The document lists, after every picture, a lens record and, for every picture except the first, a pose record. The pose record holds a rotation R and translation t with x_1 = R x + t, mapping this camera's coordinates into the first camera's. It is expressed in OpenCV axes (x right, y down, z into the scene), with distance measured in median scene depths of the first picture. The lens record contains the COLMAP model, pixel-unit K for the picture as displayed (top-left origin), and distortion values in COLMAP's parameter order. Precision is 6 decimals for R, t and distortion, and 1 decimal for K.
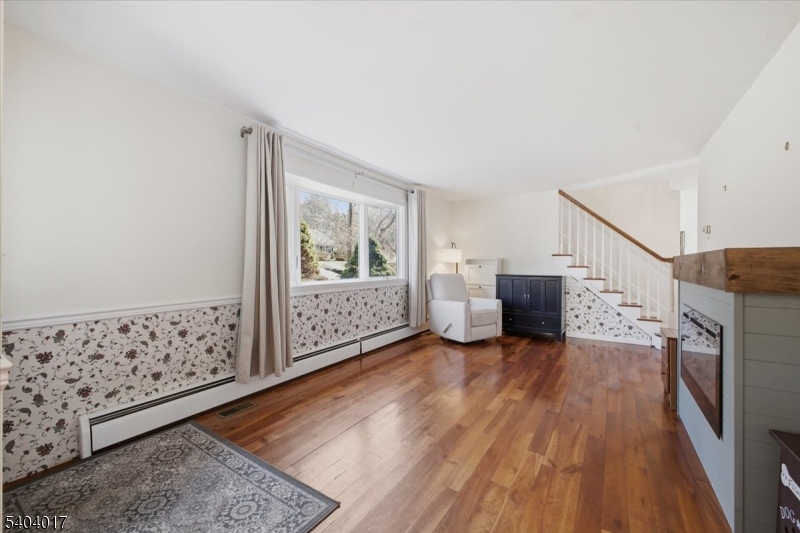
lens RADIAL K [[318.5, 0, 405.5], [0, 318.5, 266.2], [0, 0, 1]] dist [0.019113, -0.005600]
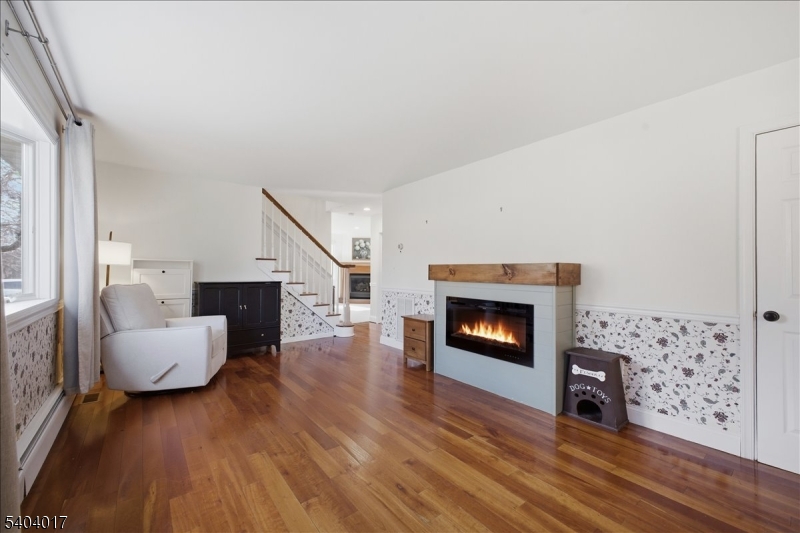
lens RADIAL K [[318.5, 0, 402.8], [0, 318.5, 269.7], [0, 0, 1]] dist [0.019113, -0.005600]
pose [[0.310025, 0.001060, 0.950728, -0.406548], [0.000961, 0.999999, -0.001428, -0.003909], [-0.950728, 0.001356, 0.310024, 0.481770]]
